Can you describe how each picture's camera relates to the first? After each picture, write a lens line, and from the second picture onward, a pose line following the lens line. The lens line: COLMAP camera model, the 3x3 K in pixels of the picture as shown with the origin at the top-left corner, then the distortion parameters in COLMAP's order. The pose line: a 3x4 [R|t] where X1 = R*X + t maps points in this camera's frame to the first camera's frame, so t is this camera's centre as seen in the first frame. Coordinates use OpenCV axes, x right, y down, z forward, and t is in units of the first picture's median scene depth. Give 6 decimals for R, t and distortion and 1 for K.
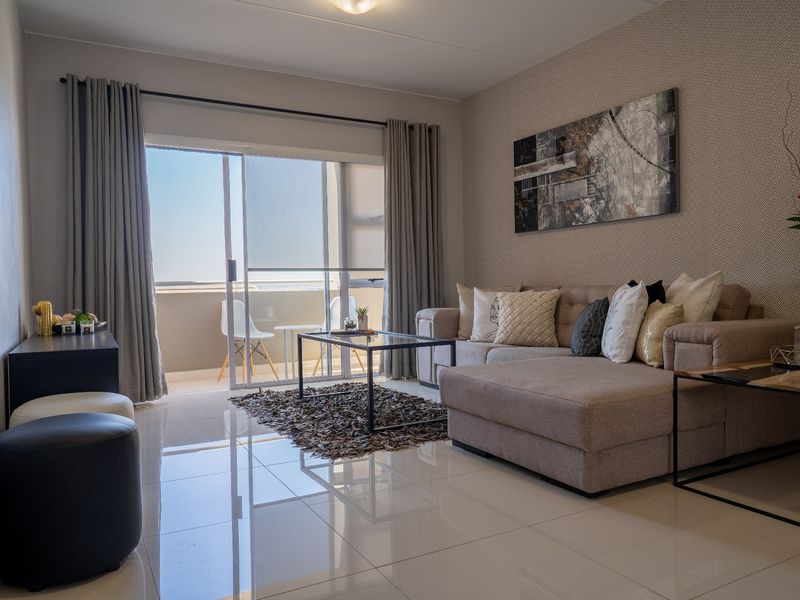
lens RADIAL K [[600.0, 0, 396.0], [0, 600.0, 297.1], [0, 0, 1]] dist [-0.046311, 0.057535]
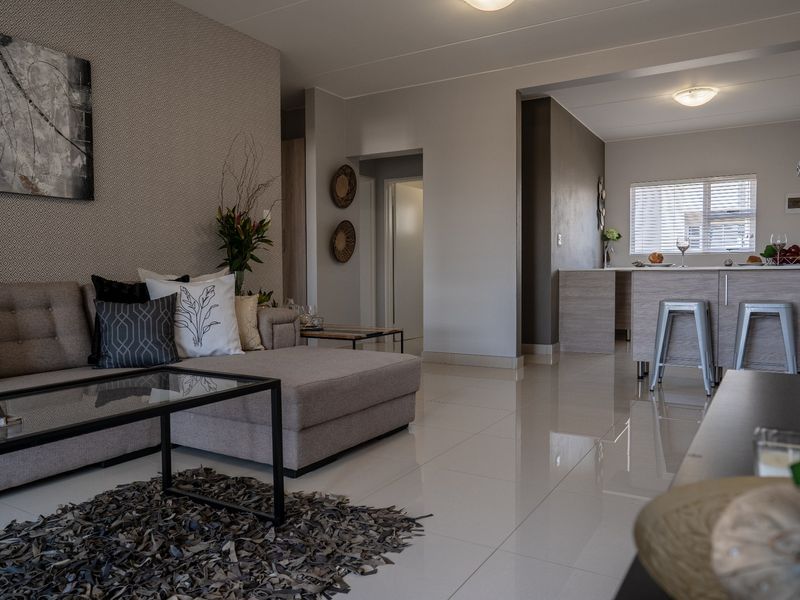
lens RADIAL K [[600.0, 0, 396.0], [0, 600.0, 297.1], [0, 0, 1]] dist [-0.046311, 0.057535]
pose [[-0.504799, -0.016950, 0.863070, -0.457038], [0.032837, 0.998707, 0.038820, -0.013389], [-0.862612, 0.047937, -0.503590, 0.893919]]
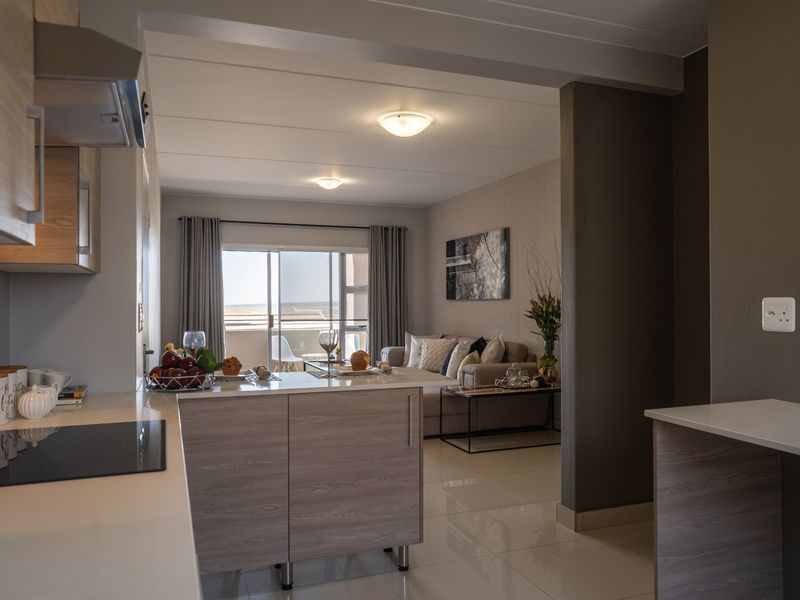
lens RADIAL K [[603.7, 0, 391.2], [0, 603.7, 299.6], [0, 0, 1]] dist [-0.049477, -0.000031]
pose [[0.988865, 0.012800, -0.148261, 0.332718], [-0.016457, 0.999589, -0.023466, -0.077512], [0.147900, 0.025645, 0.988670, -0.667063]]
